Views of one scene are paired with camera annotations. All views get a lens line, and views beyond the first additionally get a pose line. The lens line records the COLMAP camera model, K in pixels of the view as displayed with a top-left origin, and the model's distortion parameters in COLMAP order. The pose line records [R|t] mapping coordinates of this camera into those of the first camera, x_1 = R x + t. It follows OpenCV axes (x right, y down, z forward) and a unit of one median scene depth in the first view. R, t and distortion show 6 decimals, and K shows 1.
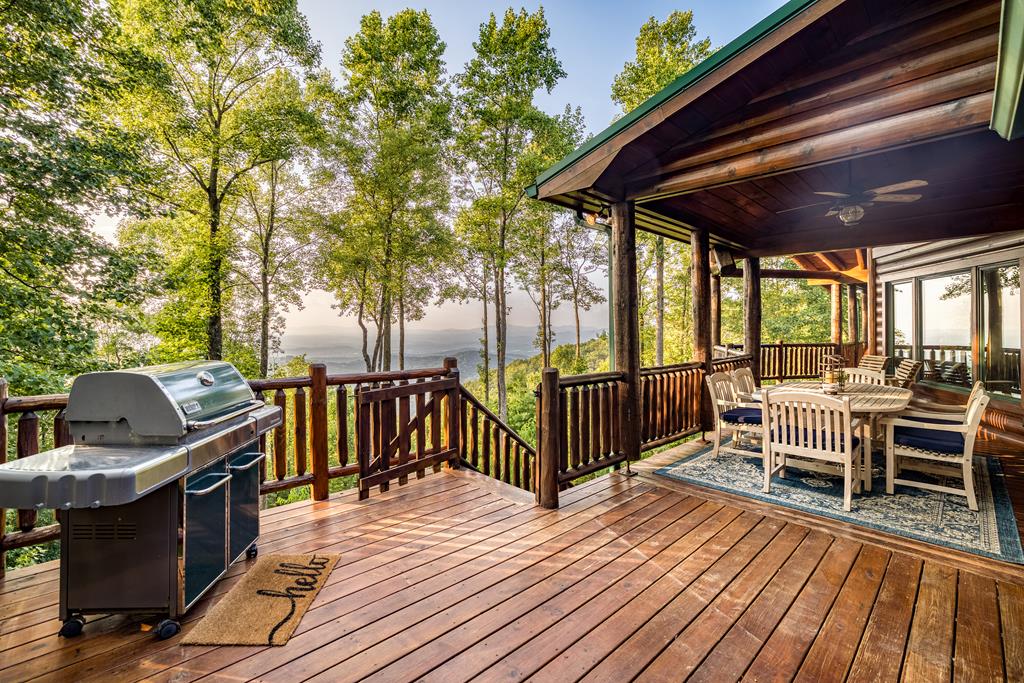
lens RADIAL K [[447.4, 0, 512.0], [0, 447.4, 341.5], [0, 0, 1]] dist [-0.039080, 0.000076]
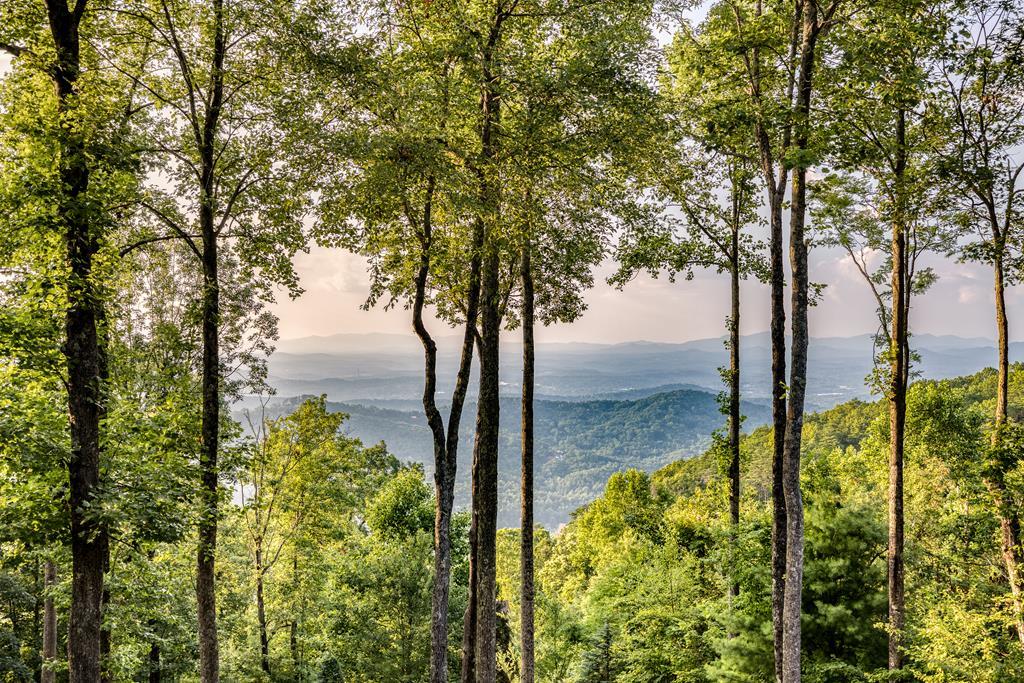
lens RADIAL K [[447.4, 0, 512.0], [0, 447.4, 341.5], [0, 0, 1]] dist [-0.039080, 0.000076]
pose [[0.946845, 0.006066, -0.321633, -0.131604], [-0.013368, 0.999701, -0.020497, -0.020370], [0.321412, 0.023707, 0.946643, 0.615736]]
